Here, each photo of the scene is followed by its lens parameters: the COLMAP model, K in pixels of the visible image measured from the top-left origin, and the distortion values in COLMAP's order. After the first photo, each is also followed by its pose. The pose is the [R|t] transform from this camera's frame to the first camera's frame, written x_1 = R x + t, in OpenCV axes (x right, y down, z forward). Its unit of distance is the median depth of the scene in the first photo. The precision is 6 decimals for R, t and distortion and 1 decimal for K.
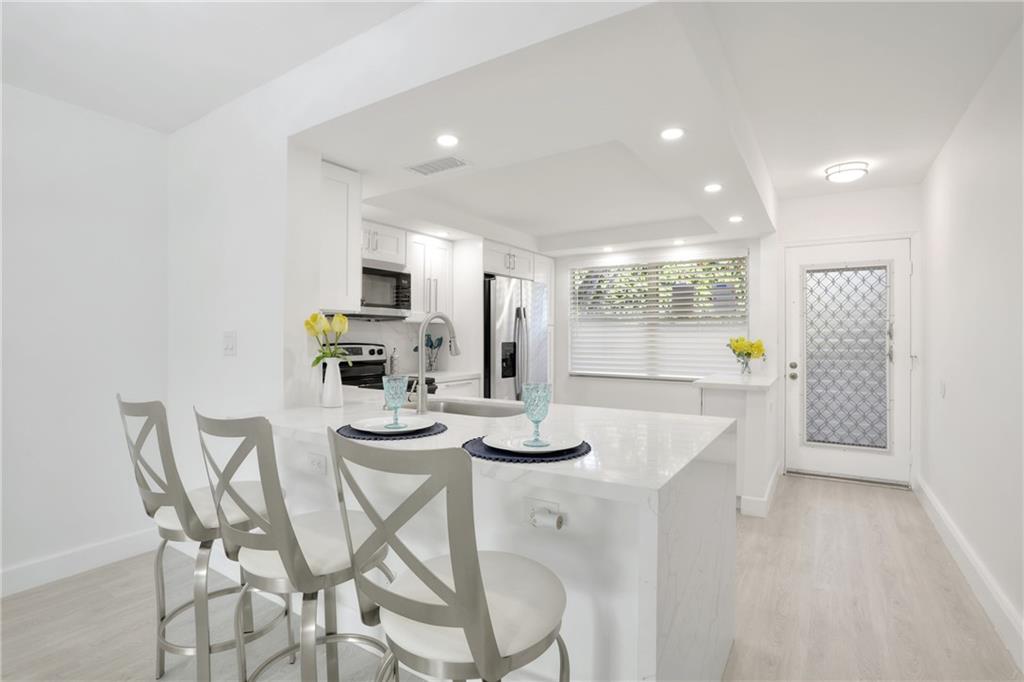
lens RADIAL K [[503.0, 0, 517.9], [0, 503.0, 336.5], [0, 0, 1]] dist [-0.071866, 0.031838]
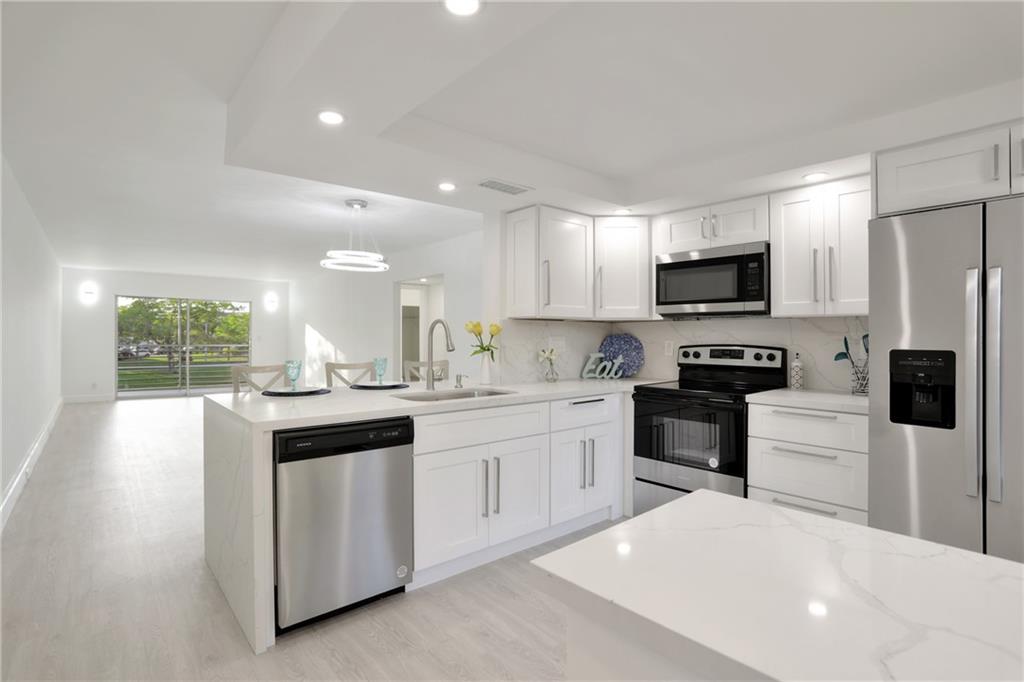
lens RADIAL K [[499.7, 0, 512.0], [0, 499.7, 341.0], [0, 0, 1]] dist [-0.074158, 0.037342]
pose [[-0.293864, 0.009326, -0.955802, 0.532453], [-0.002841, 0.999939, 0.010630, -0.001167], [0.955843, 0.005840, -0.293819, 0.780458]]
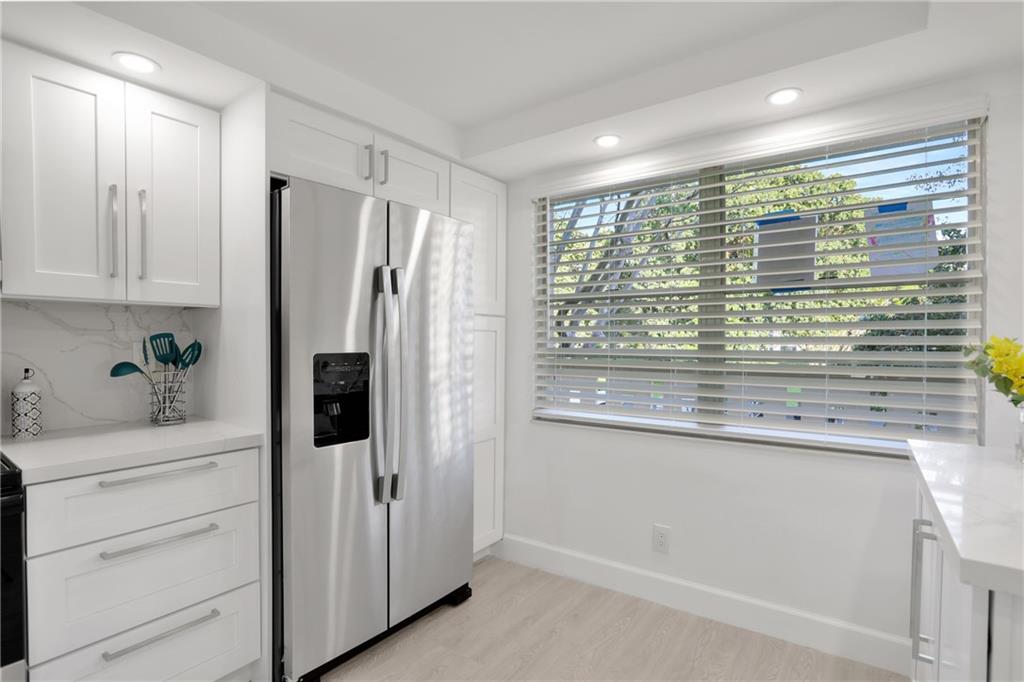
lens RADIAL K [[507.7, 0, 509.7], [0, 507.7, 341.9], [0, 0, 1]] dist [-0.065023, 0.030853]
pose [[0.996477, 0.001762, -0.083847, 0.151075], [-0.001005, 0.999958, 0.009067, -0.001517], [0.083860, -0.008951, 0.996437, 0.633839]]
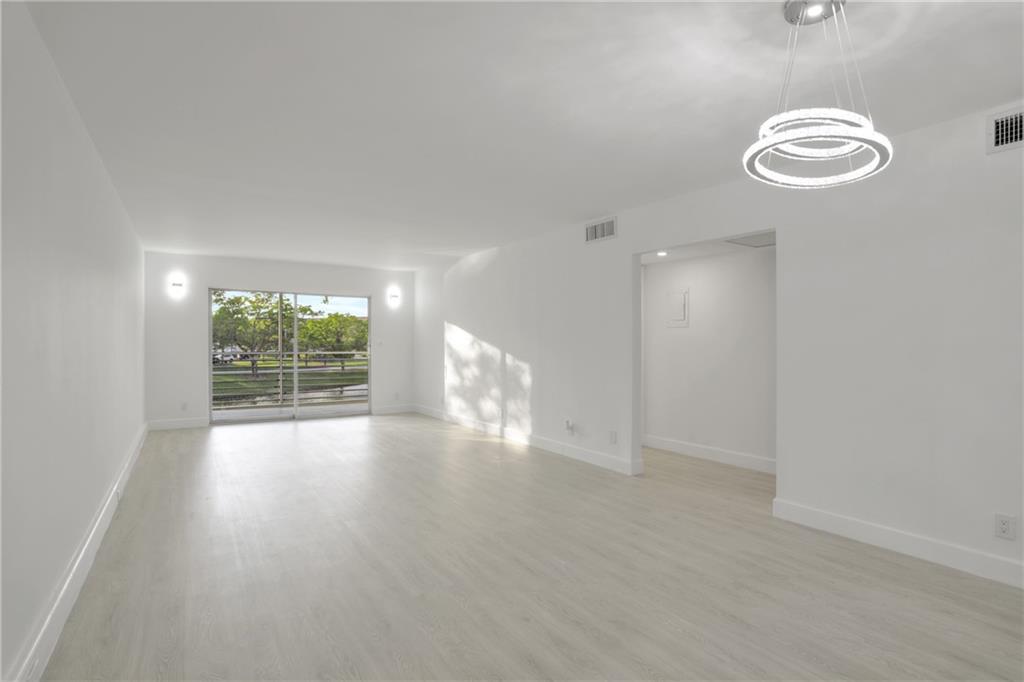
lens RADIAL K [[503.0, 0, 517.9], [0, 503.0, 336.5], [0, 0, 1]] dist [-0.071866, 0.031838]
pose [[-0.403131, -0.005874, -0.915123, 0.127142], [0.001413, 0.999974, -0.007041, 0.001226], [0.915141, -0.004132, -0.403112, 0.133436]]
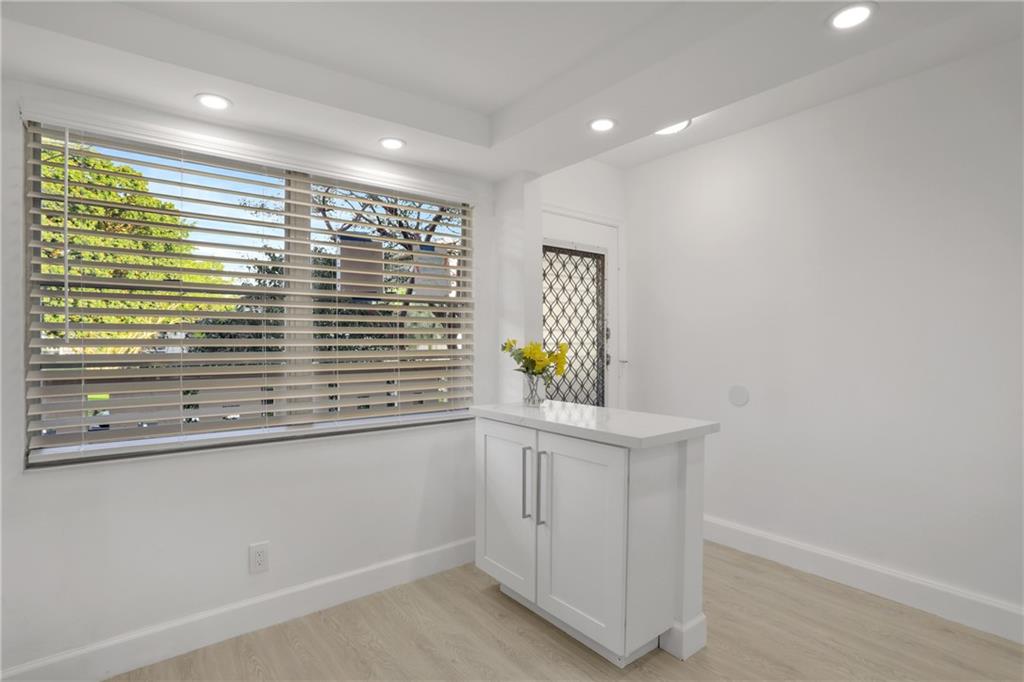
lens RADIAL K [[497.9, 0, 511.1], [0, 497.9, 340.6], [0, 0, 1]] dist [-0.075347, 0.032256]
pose [[0.354741, 0.002229, 0.934962, -0.072948], [-0.002608, 0.999996, -0.001395, -0.000307], [-0.934961, -0.001944, 0.354745, 0.768613]]
